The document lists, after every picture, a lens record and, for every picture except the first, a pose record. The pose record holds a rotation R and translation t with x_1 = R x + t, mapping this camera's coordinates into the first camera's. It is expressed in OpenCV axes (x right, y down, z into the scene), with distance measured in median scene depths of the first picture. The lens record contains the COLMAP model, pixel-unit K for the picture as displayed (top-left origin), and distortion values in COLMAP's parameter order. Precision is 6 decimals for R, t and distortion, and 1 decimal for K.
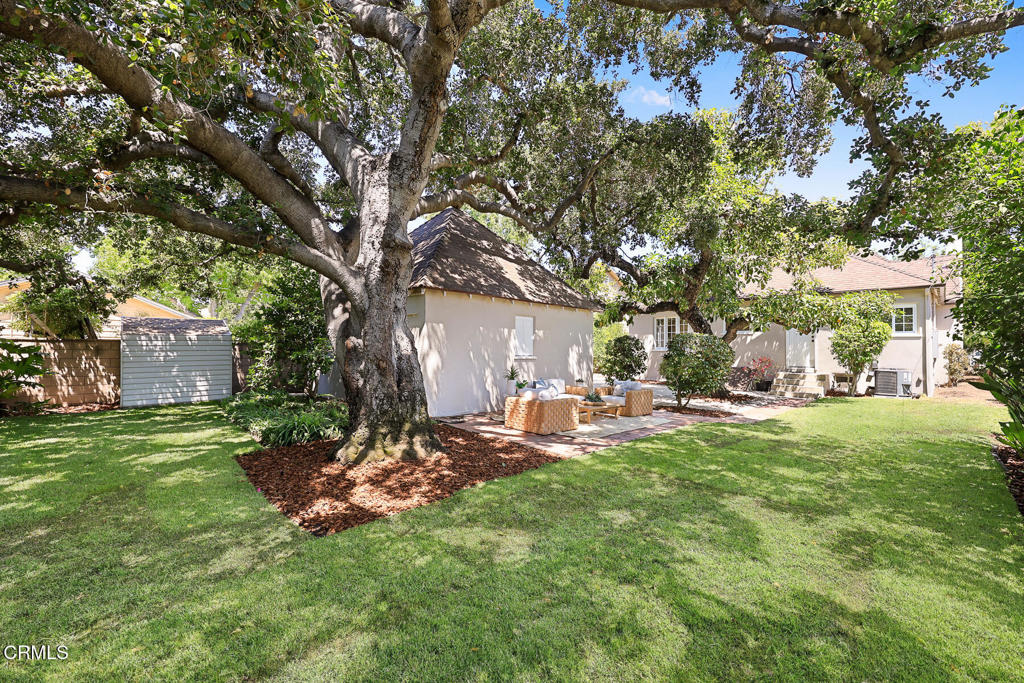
lens RADIAL K [[422.1, 0, 508.3], [0, 422.1, 345.2], [0, 0, 1]] dist [0.004174, 0.000749]
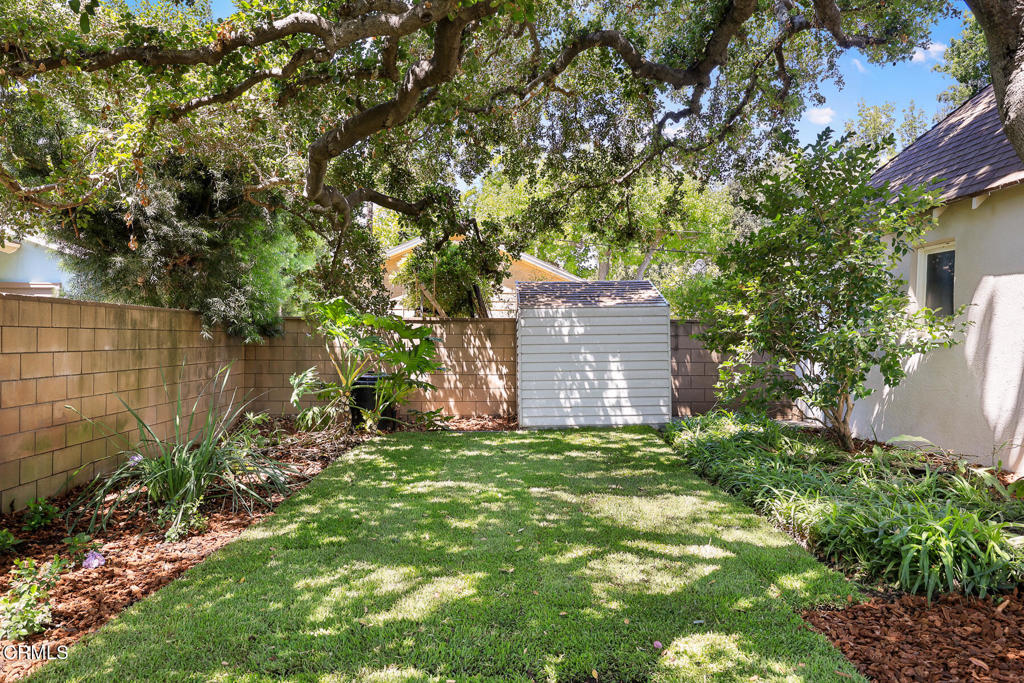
lens RADIAL K [[707.7, 0, 512.9], [0, 707.7, 341.1], [0, 0, 1]] dist [-0.005331, -0.000243]
pose [[0.757068, -0.007349, -0.653295, -0.237039], [0.016519, 0.999832, 0.007897, 0.012988], [0.653128, -0.016770, 0.757062, 0.206048]]
